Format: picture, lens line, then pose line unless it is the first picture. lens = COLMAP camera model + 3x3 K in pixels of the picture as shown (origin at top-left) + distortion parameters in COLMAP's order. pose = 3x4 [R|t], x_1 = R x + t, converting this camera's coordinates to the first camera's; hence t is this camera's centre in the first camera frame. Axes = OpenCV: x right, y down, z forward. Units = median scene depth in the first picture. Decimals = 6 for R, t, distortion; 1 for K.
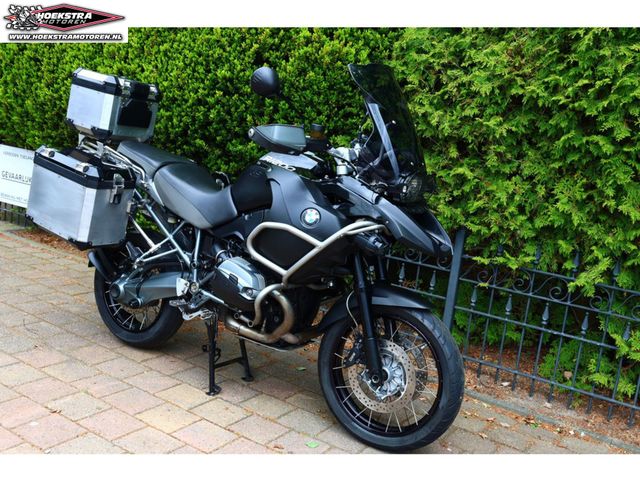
lens RADIAL K [[684.1, 0, 320.8], [0, 684.1, 239.6], [0, 0, 1]] dist [-0.005381, 0.000000]
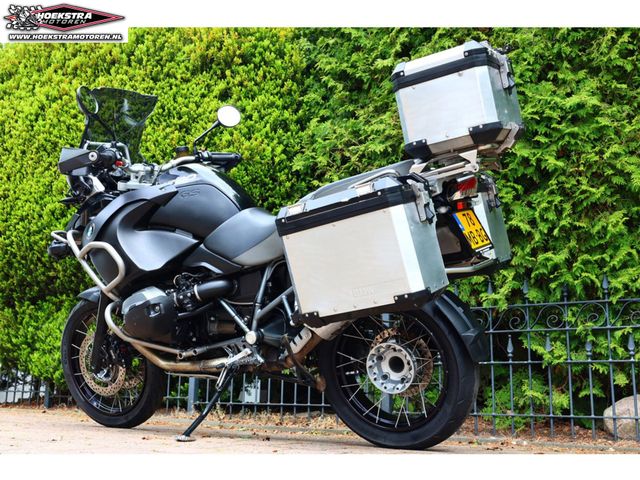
lens RADIAL K [[717.5, 0, 319.4], [0, 717.5, 241.1], [0, 0, 1]] dist [0.003439, 0.000000]
pose [[0.994322, -0.094725, 0.048486, 0.061408], [0.106078, 0.918469, -0.381001, 0.361236], [-0.008443, 0.383981, 0.923303, -0.065143]]
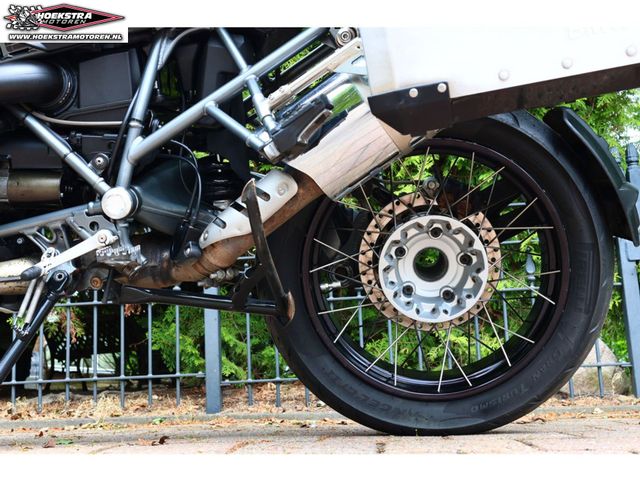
lens RADIAL K [[808.0, 0, 318.1], [0, 808.0, 243.3], [0, 0, 1]] dist [-0.003897, 0.000000]
pose [[0.871010, -0.079141, 0.484848, -0.085137], [0.228821, 0.938699, -0.257847, 0.284134], [-0.434720, 0.335531, 0.835726, 0.359693]]
